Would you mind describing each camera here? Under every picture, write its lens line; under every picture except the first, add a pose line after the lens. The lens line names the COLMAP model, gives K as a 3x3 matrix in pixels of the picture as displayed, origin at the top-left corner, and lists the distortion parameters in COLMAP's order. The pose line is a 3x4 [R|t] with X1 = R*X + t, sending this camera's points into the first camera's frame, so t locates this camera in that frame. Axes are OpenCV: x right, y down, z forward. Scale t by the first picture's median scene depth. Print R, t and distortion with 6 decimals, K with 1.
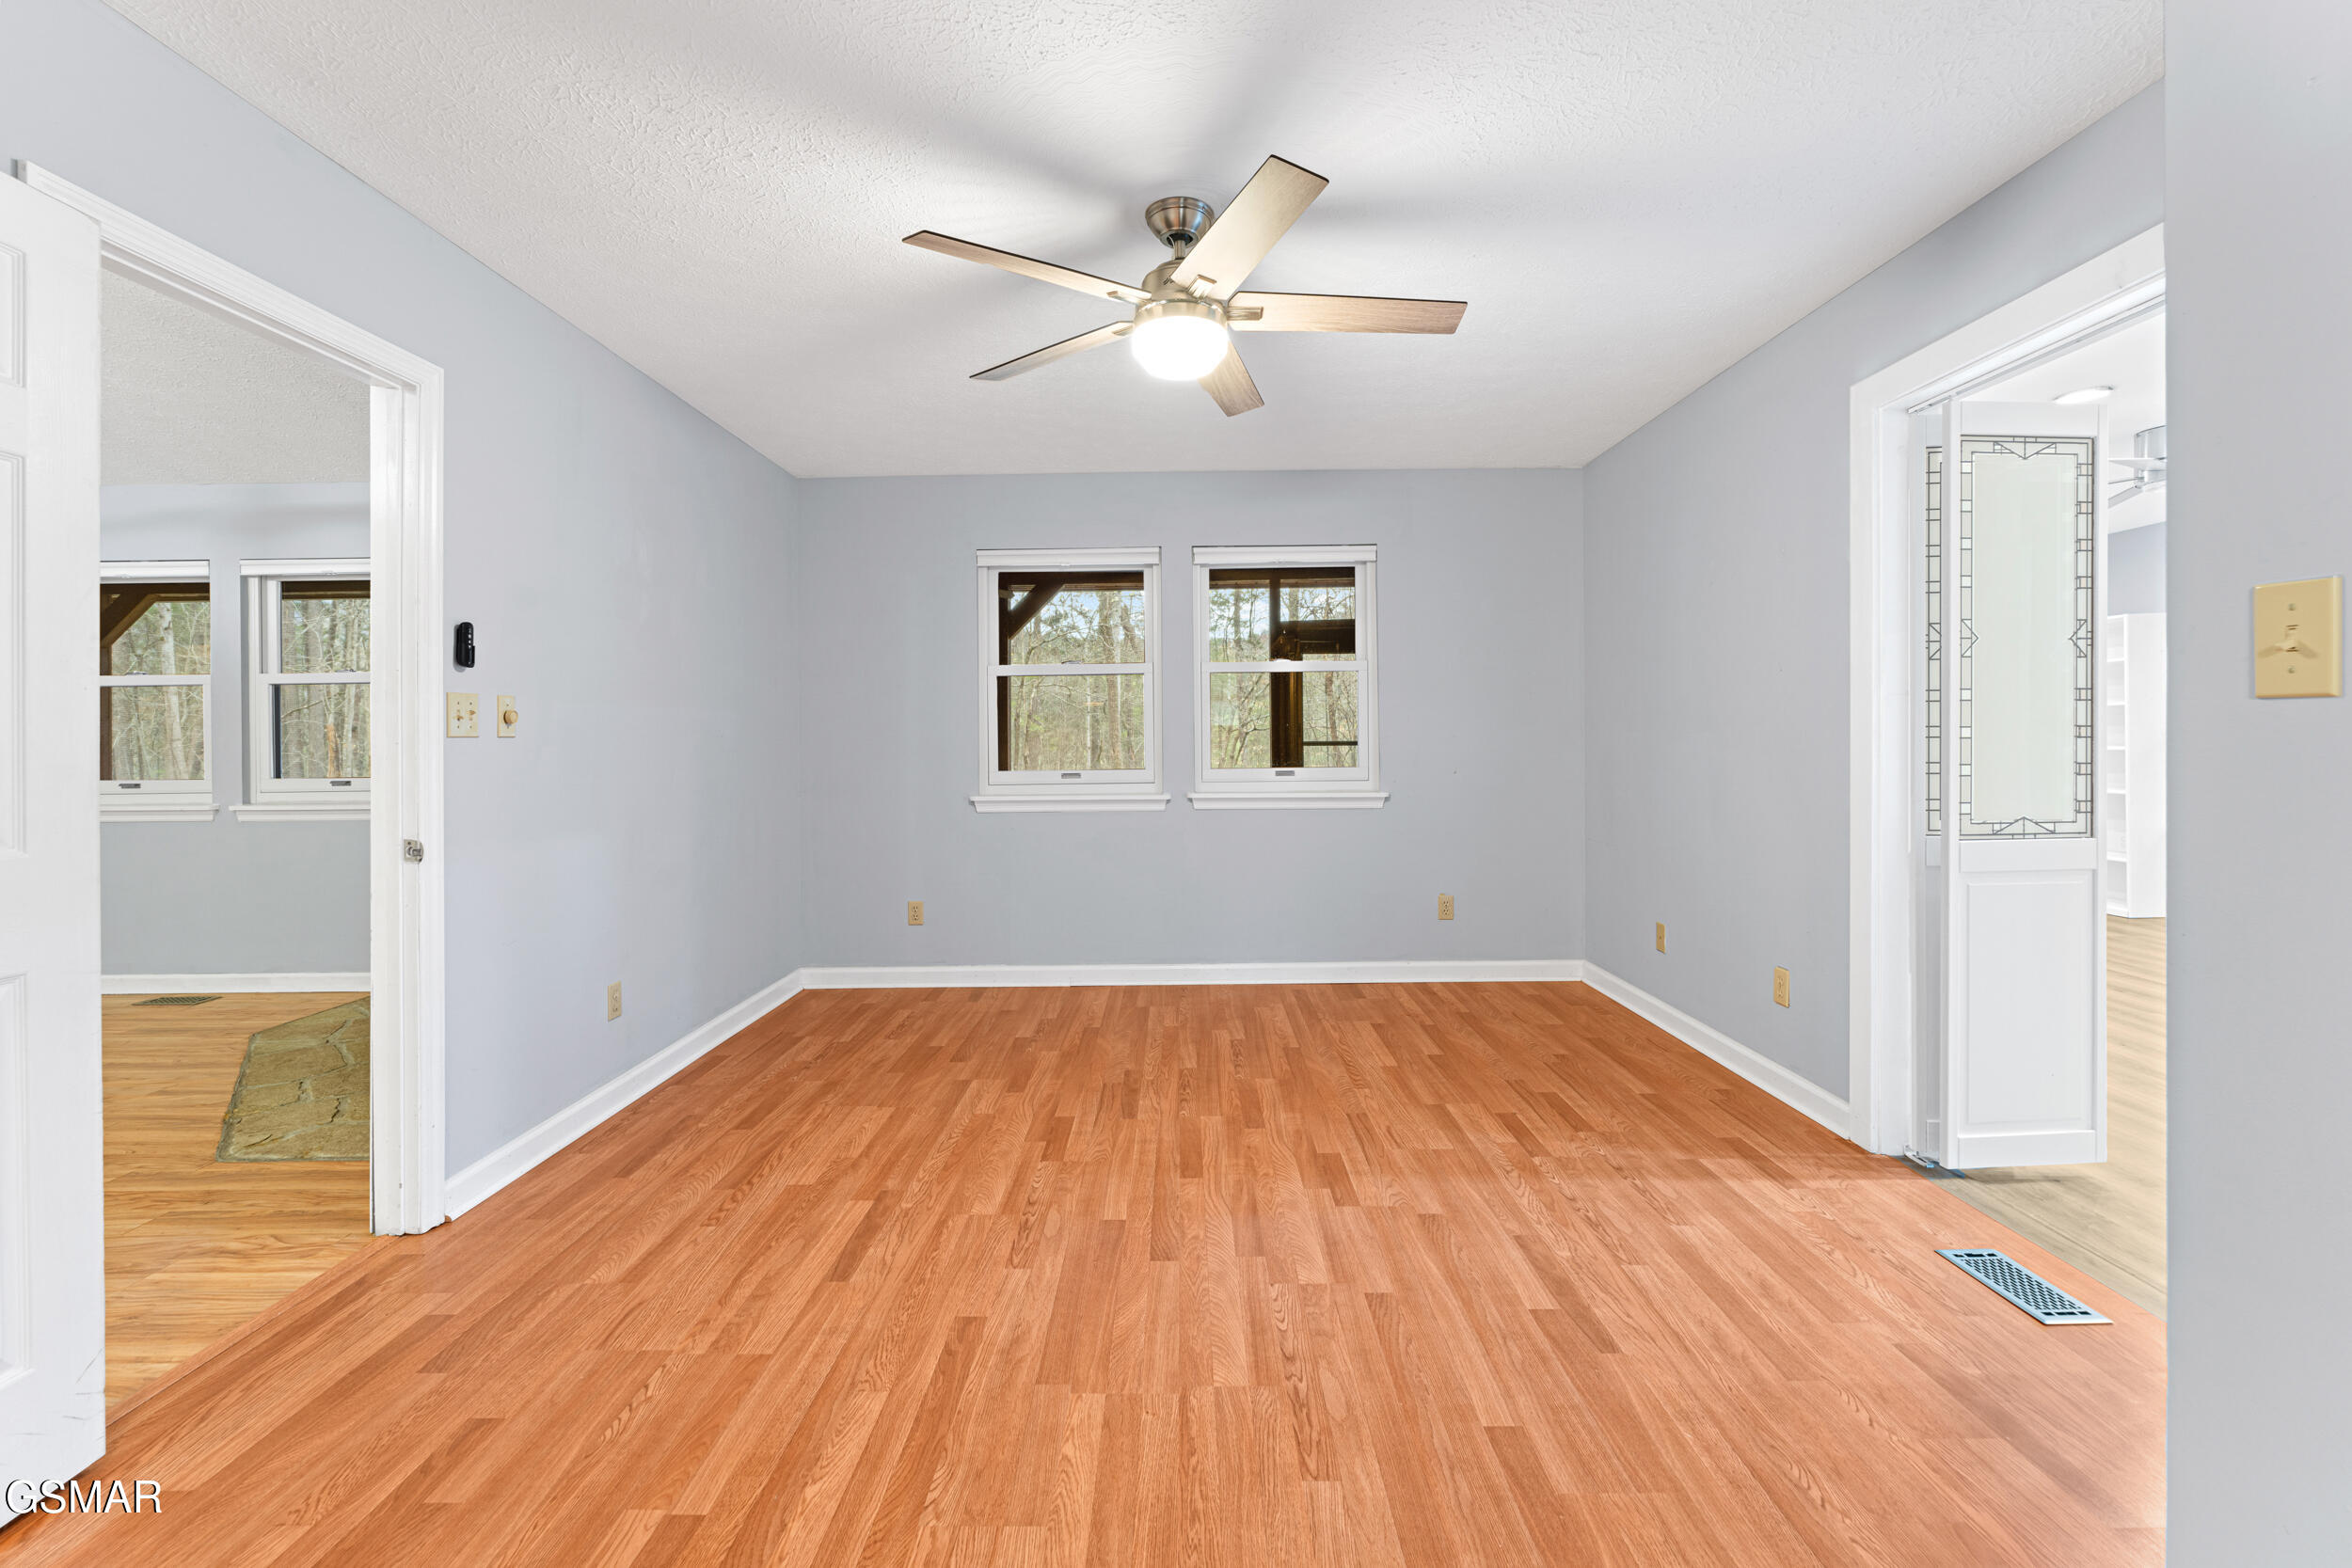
lens RADIAL K [[857.3, 0, 1213.8], [0, 857.3, 746.4], [0, 0, 1]] dist [0.000591, -0.000039]
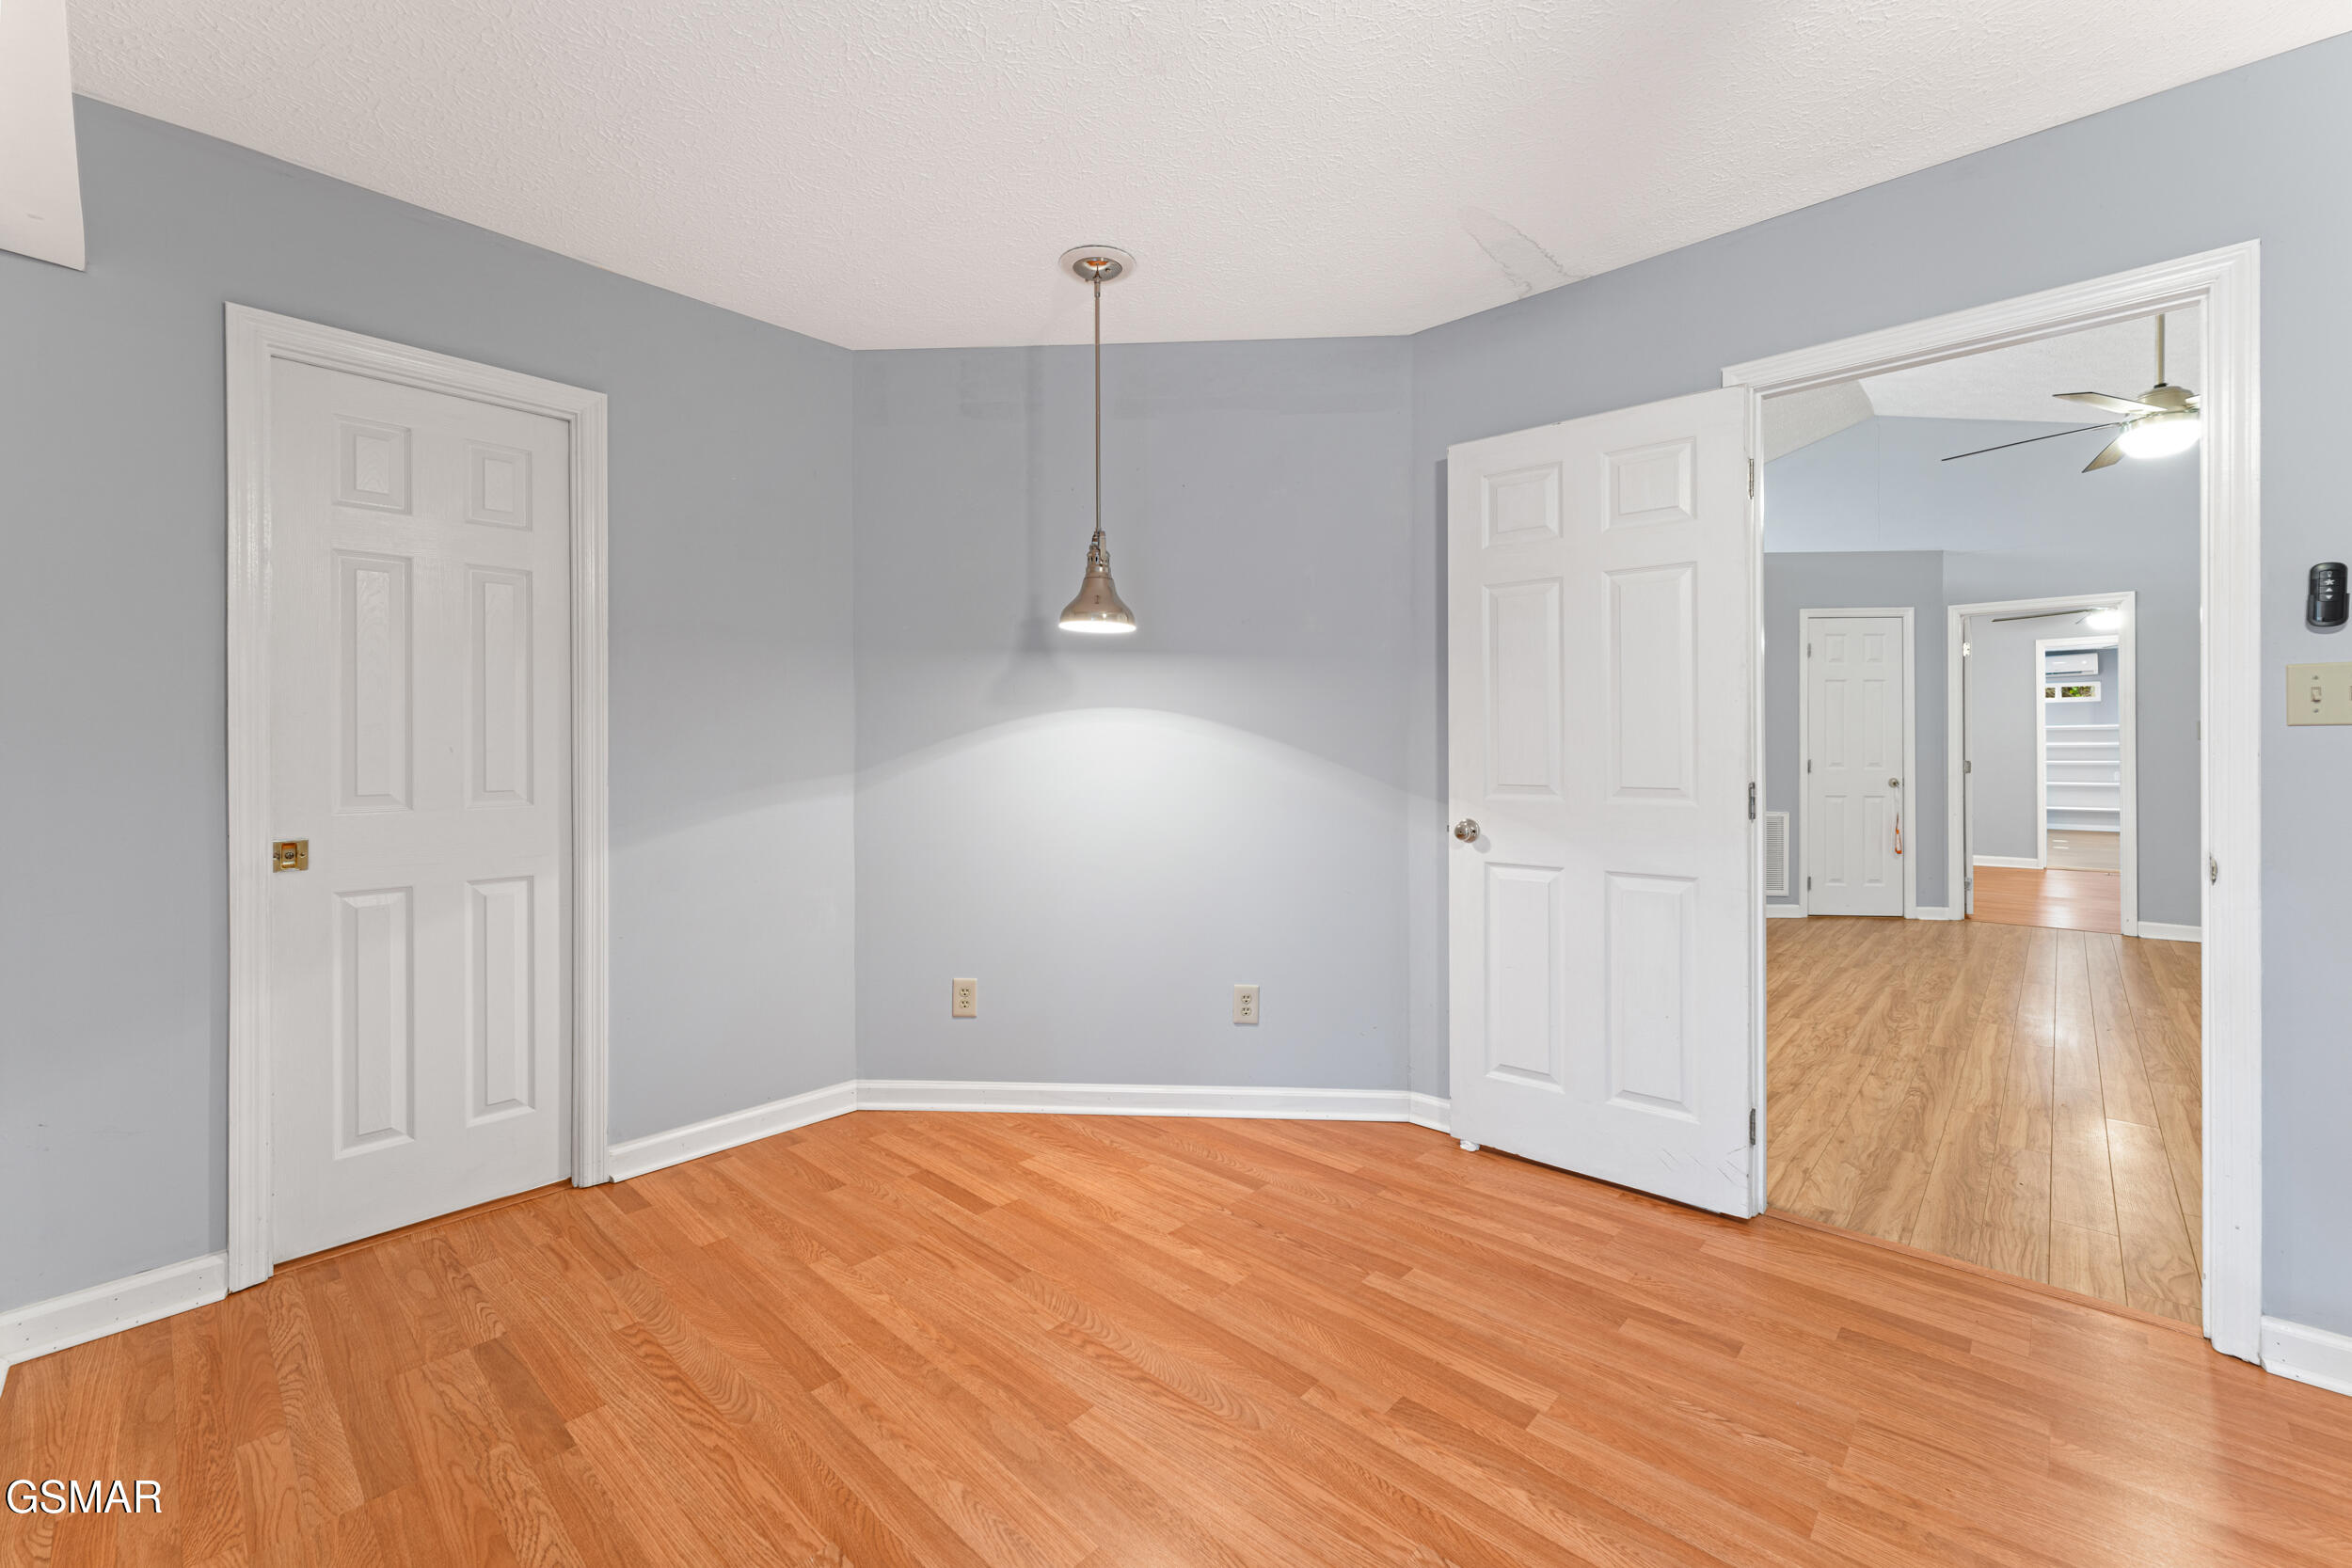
lens RADIAL K [[941.9, 0, 1166.0], [0, 941.9, 746.3], [0, 0, 1]] dist [0.002149, -0.000501]
pose [[-0.668115, 0.013342, -0.743939, 0.362777], [0.006152, 0.999904, 0.012407, -0.008056], [0.744033, 0.003713, -0.668133, 0.853201]]
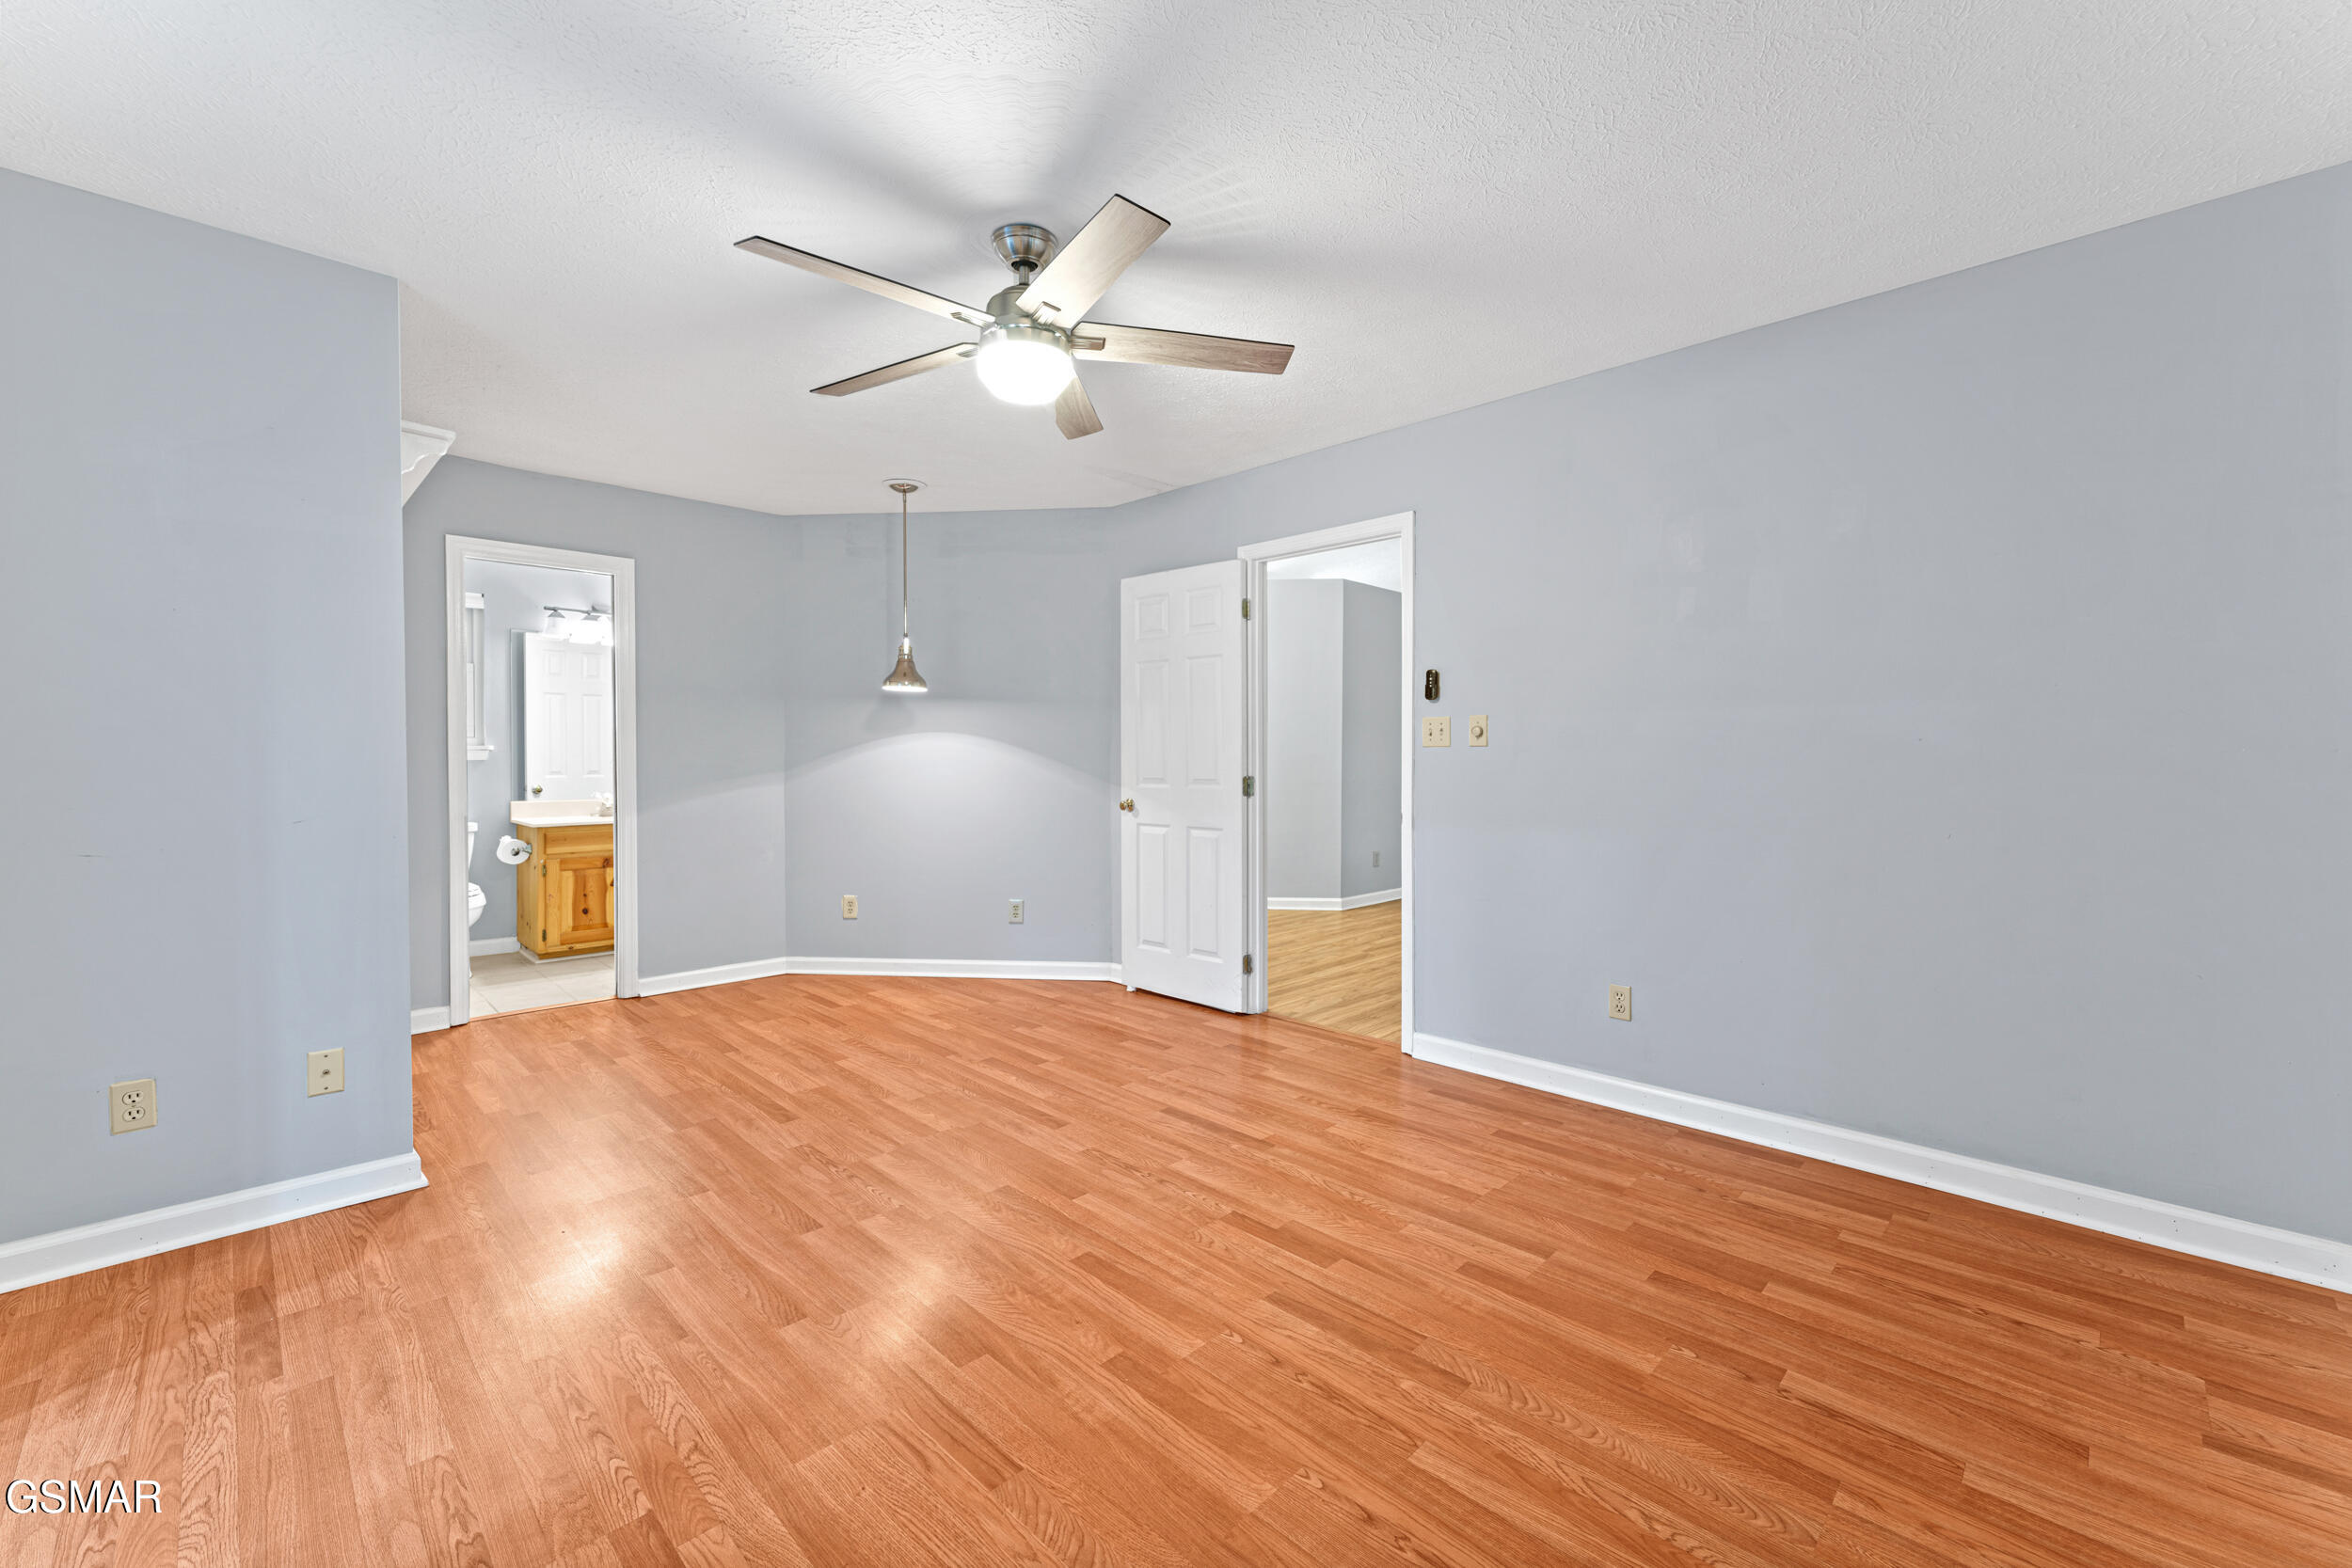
lens RADIAL K [[941.9, 0, 1173.3], [0, 941.9, 766.0], [0, 0, 1]] dist [0.002149, -0.000501]
pose [[-0.694163, 0.022000, -0.719481, 0.625905], [0.004526, 0.999646, 0.026200, -0.022190], [0.719803, 0.014930, -0.694017, 1.840909]]
